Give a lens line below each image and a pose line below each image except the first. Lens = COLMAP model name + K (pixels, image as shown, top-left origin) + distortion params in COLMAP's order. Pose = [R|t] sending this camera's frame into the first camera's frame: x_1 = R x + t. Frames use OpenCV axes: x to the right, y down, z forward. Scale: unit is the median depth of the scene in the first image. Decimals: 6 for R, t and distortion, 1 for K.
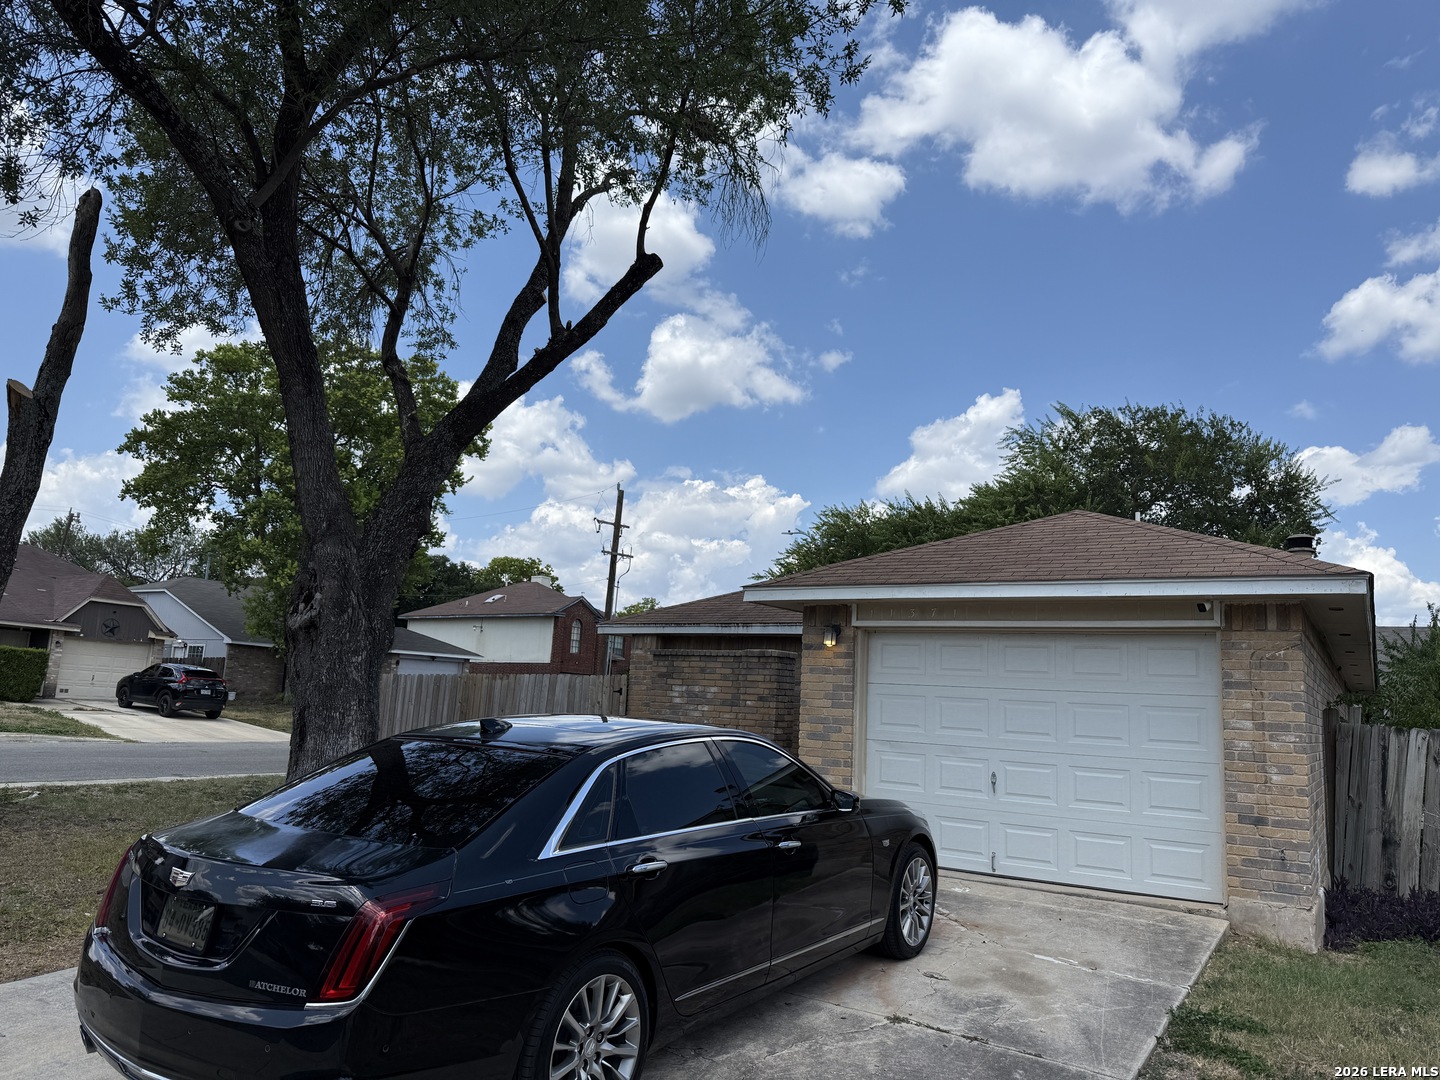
lens RADIAL K [[1004.1, 0, 720.0], [0, 1004.1, 540.0], [0, 0, 1]] dist [0.063013, -0.049287]
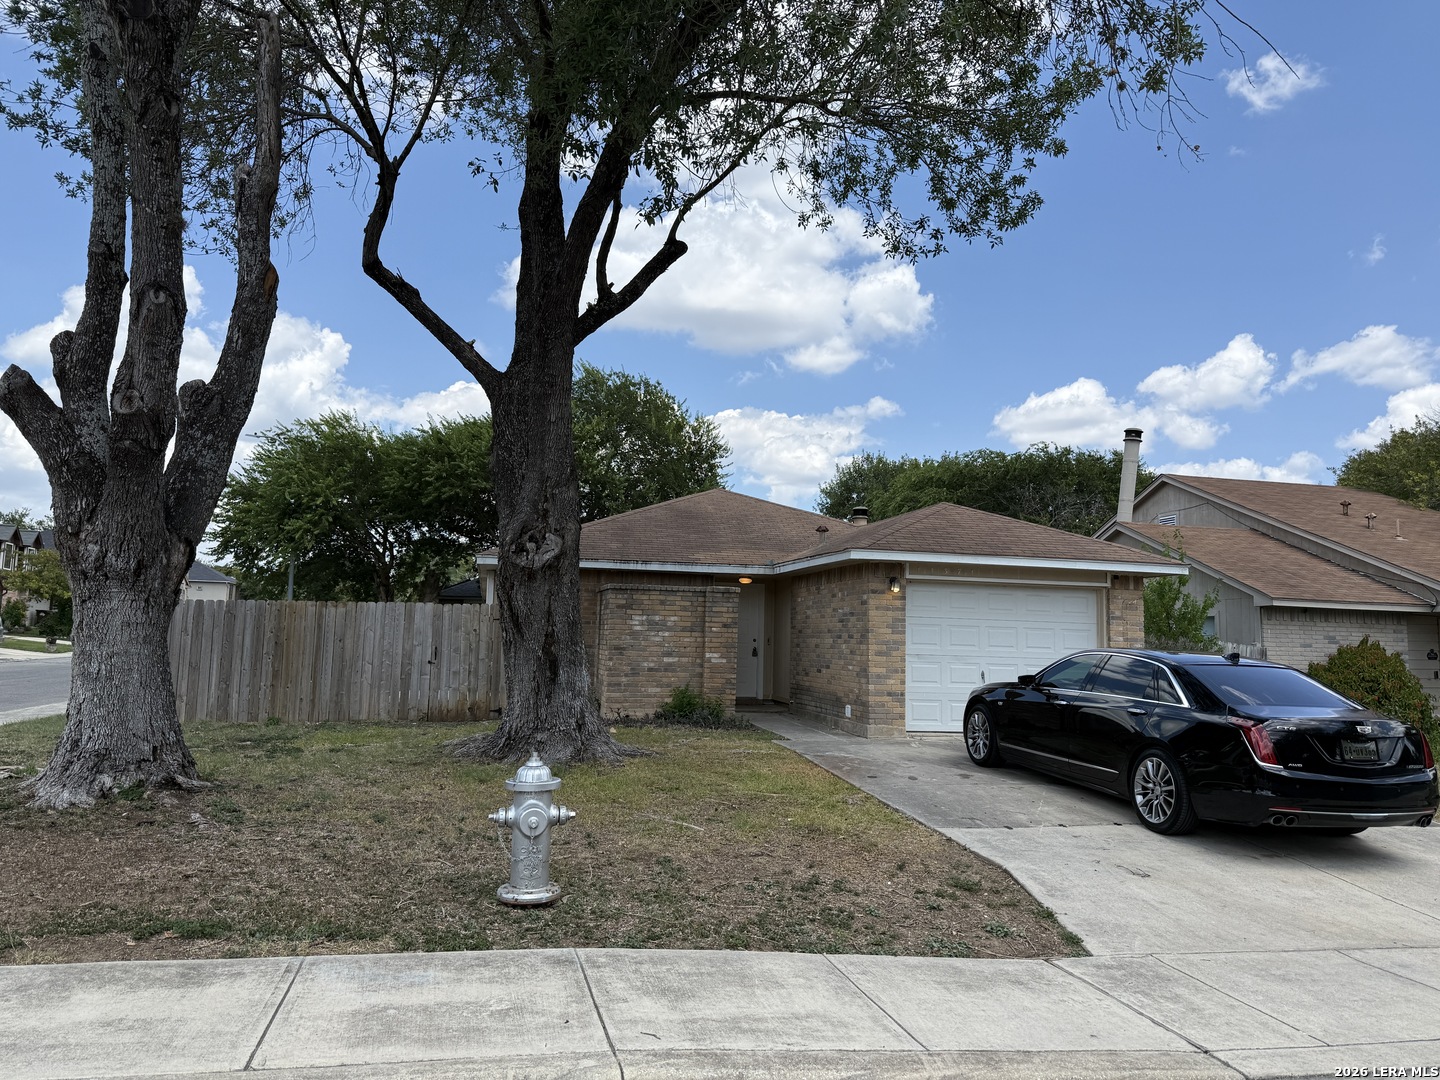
lens RADIAL K [[1004.1, 0, 720.0], [0, 1004.1, 540.0], [0, 0, 1]] dist [0.063013, -0.049287]
pose [[0.699198, 0.040719, 0.713767, -0.847736], [-0.106903, 0.993107, 0.048065, -0.008196], [-0.706890, -0.109911, 0.698732, 0.136779]]
